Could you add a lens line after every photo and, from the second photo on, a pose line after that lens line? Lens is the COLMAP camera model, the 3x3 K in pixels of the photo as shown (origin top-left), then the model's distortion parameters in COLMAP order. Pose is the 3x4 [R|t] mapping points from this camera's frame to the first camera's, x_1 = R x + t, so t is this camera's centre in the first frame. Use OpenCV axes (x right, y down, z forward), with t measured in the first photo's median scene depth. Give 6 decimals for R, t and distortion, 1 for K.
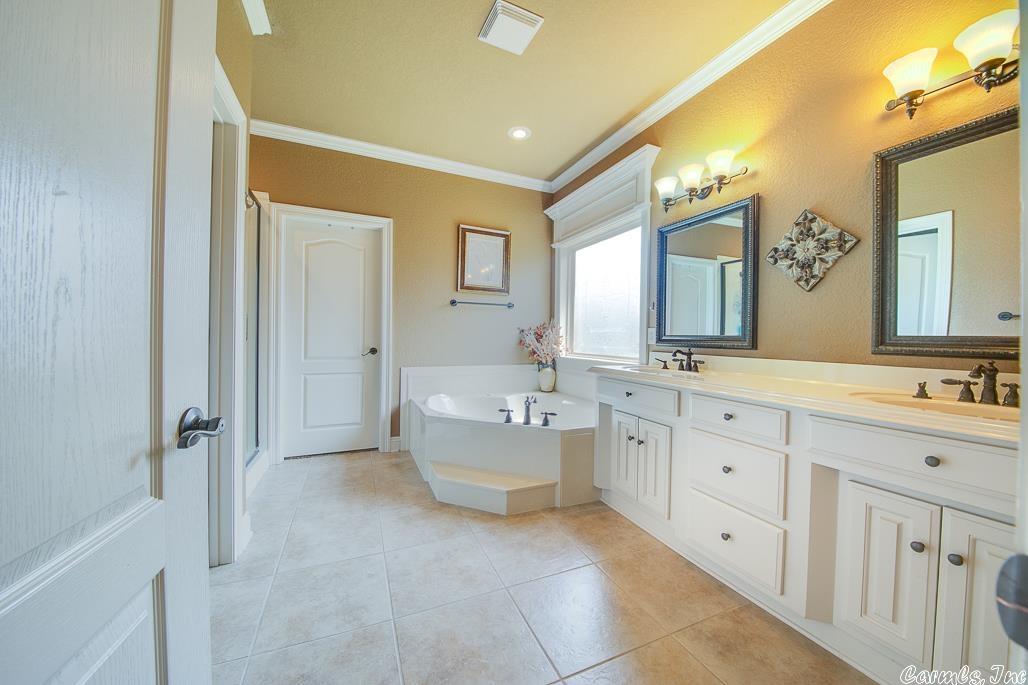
lens RADIAL K [[383.5, 0, 523.6], [0, 383.5, 341.3], [0, 0, 1]] dist [0.001456, -0.019396]
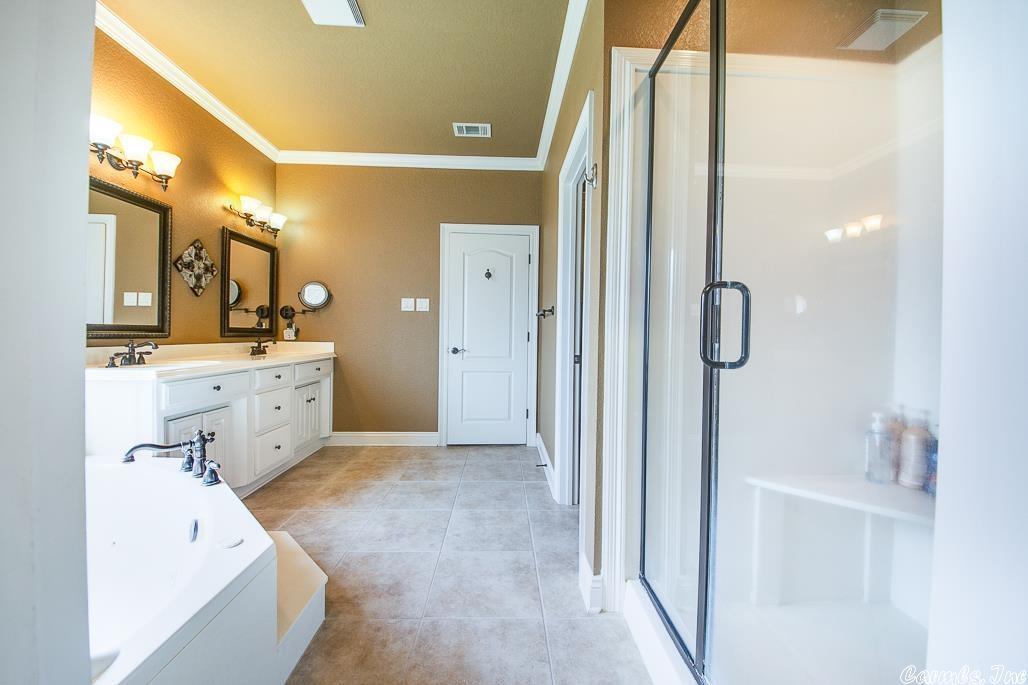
lens RADIAL K [[367.1, 0, 512.6], [0, 367.1, 338.9], [0, 0, 1]] dist [0.020374, -0.016761]
pose [[-0.928237, -0.034313, 0.370403, -0.747126], [-0.025200, 0.999250, 0.029418, -0.032252], [-0.371135, 0.017972, -0.928405, 1.543789]]
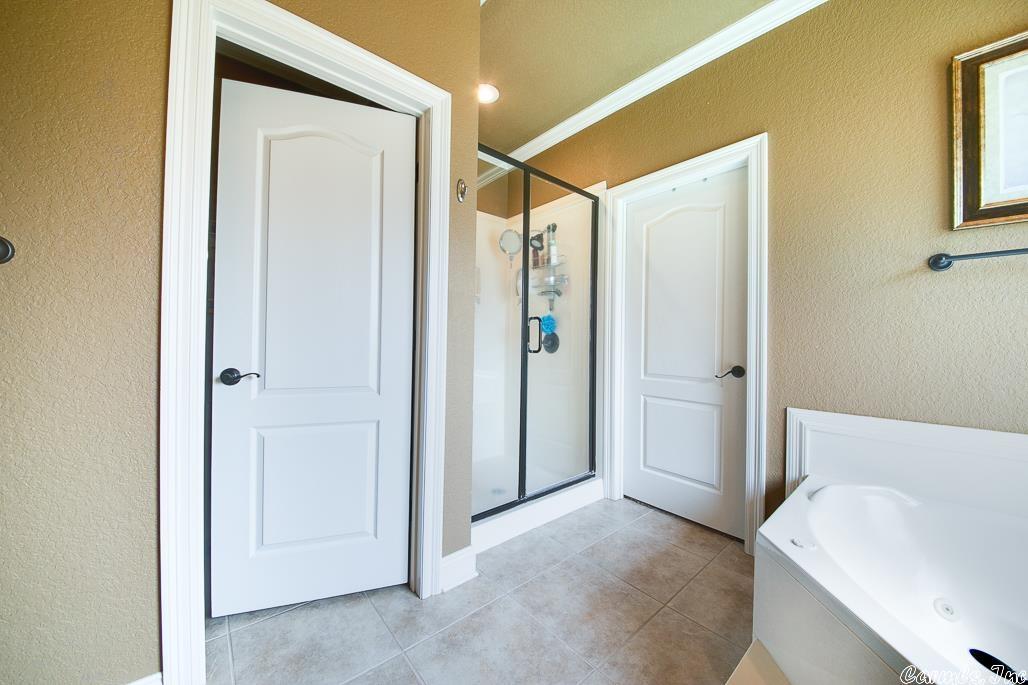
lens RADIAL K [[366.4, 0, 503.9], [0, 366.4, 336.4], [0, 0, 1]] dist [0.000206, -0.006100]
pose [[0.250173, -0.020225, -0.967990, 0.095665], [-0.023187, 0.999370, -0.026873, -0.007478], [0.967923, 0.029167, 0.249547, 0.758533]]
